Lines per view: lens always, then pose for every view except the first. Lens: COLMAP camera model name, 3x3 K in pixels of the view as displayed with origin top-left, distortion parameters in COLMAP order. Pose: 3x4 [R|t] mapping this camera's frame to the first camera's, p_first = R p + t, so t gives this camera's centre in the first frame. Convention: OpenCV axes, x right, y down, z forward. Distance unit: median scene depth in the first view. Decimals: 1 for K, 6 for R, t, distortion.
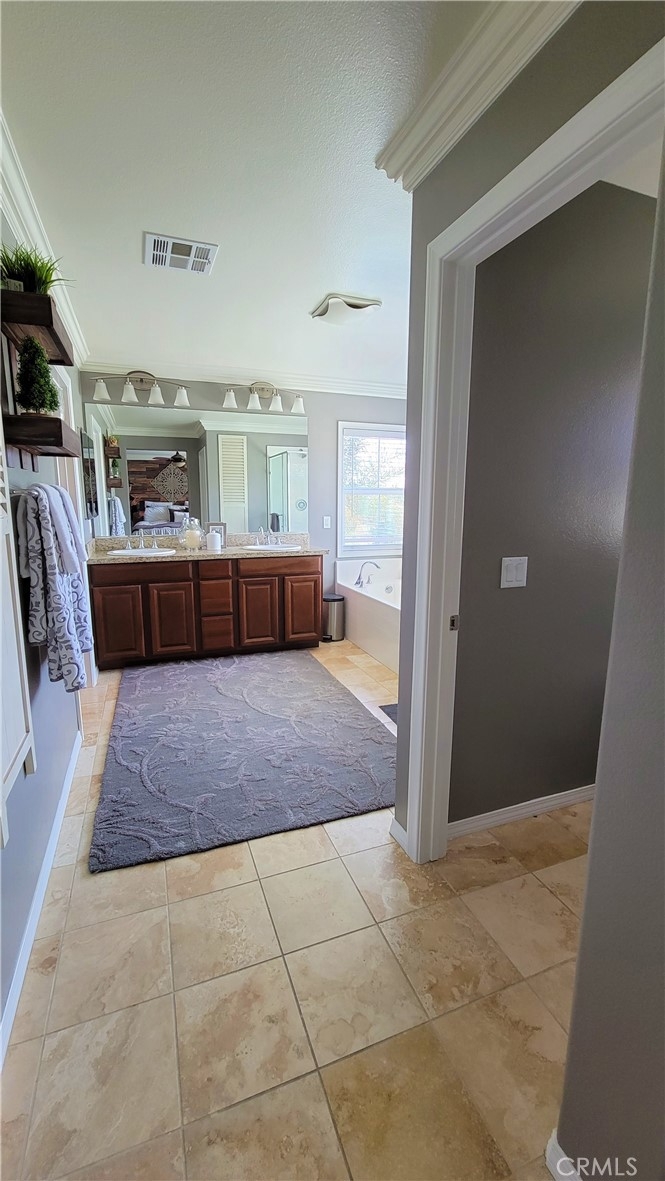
lens RADIAL K [[483.8, 0, 331.9], [0, 483.8, 585.9], [0, 0, 1]] dist [-0.000026, -0.000001]
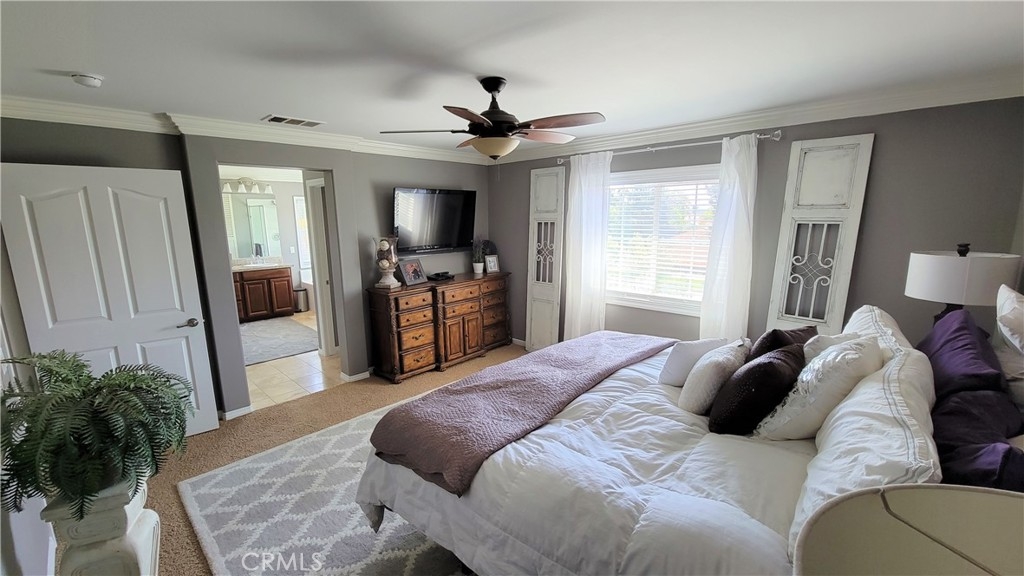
lens RADIAL K [[410.8, 0, 502.0], [0, 410.8, 292.9], [0, 0, 1]] dist [-0.001545, 0.000294]
pose [[0.906681, -0.091824, 0.411701, 0.061867], [0.088485, 0.995706, 0.027210, 0.069262], [-0.412431, 0.011759, 0.910913, -0.860665]]
